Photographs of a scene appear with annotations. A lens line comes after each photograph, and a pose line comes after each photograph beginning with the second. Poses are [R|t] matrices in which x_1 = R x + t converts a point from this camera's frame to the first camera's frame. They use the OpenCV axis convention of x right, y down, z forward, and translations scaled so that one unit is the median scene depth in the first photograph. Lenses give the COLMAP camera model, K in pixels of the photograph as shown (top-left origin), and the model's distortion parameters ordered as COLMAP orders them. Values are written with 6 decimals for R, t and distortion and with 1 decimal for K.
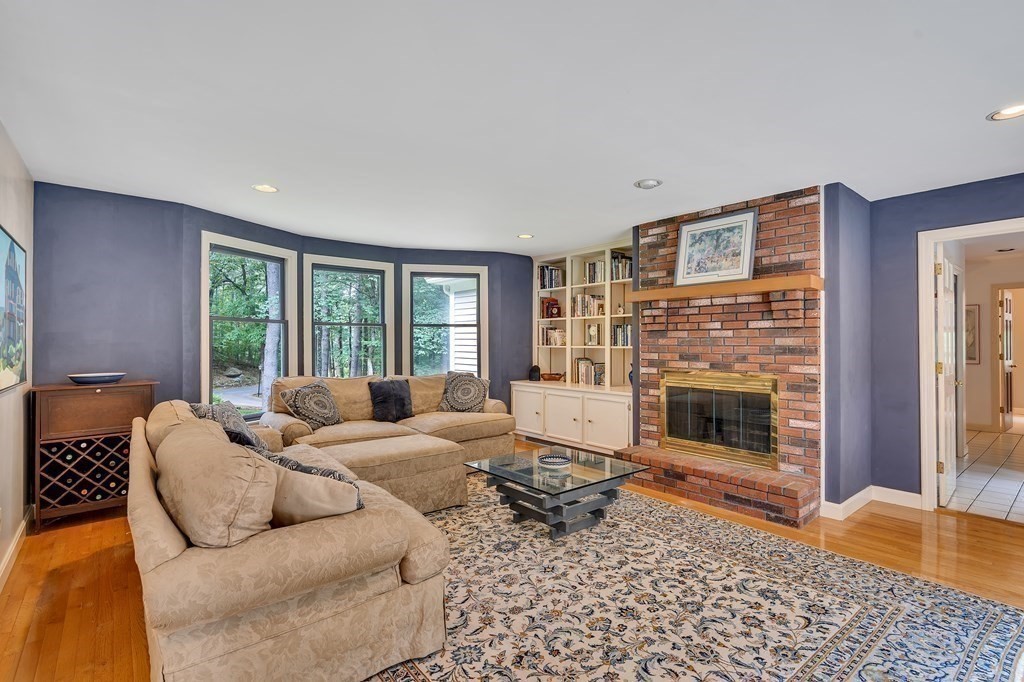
lens RADIAL K [[483.6, 0, 510.2], [0, 483.6, 338.9], [0, 0, 1]] dist [0.002091, 0.000130]
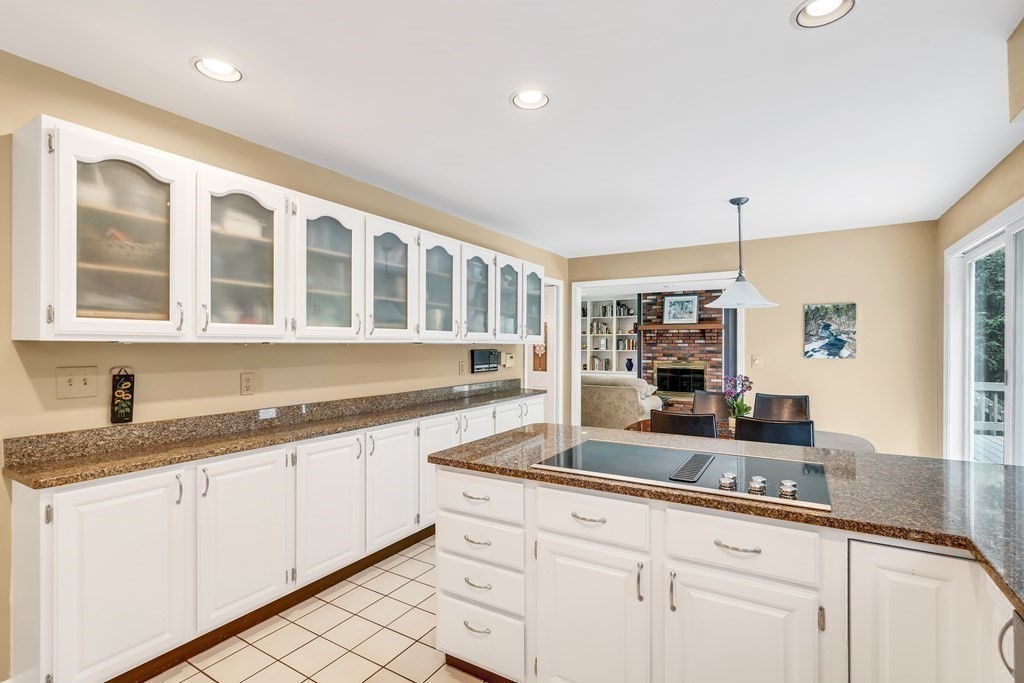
lens RADIAL K [[479.6, 0, 512.7], [0, 479.6, 344.3], [0, 0, 1]] dist [-0.000623, 0.001139]
pose [[0.940937, 0.007670, 0.338495, -1.098986], [-0.008780, 0.999960, 0.001748, -0.010984], [-0.338468, -0.004617, 0.940966, -0.891313]]
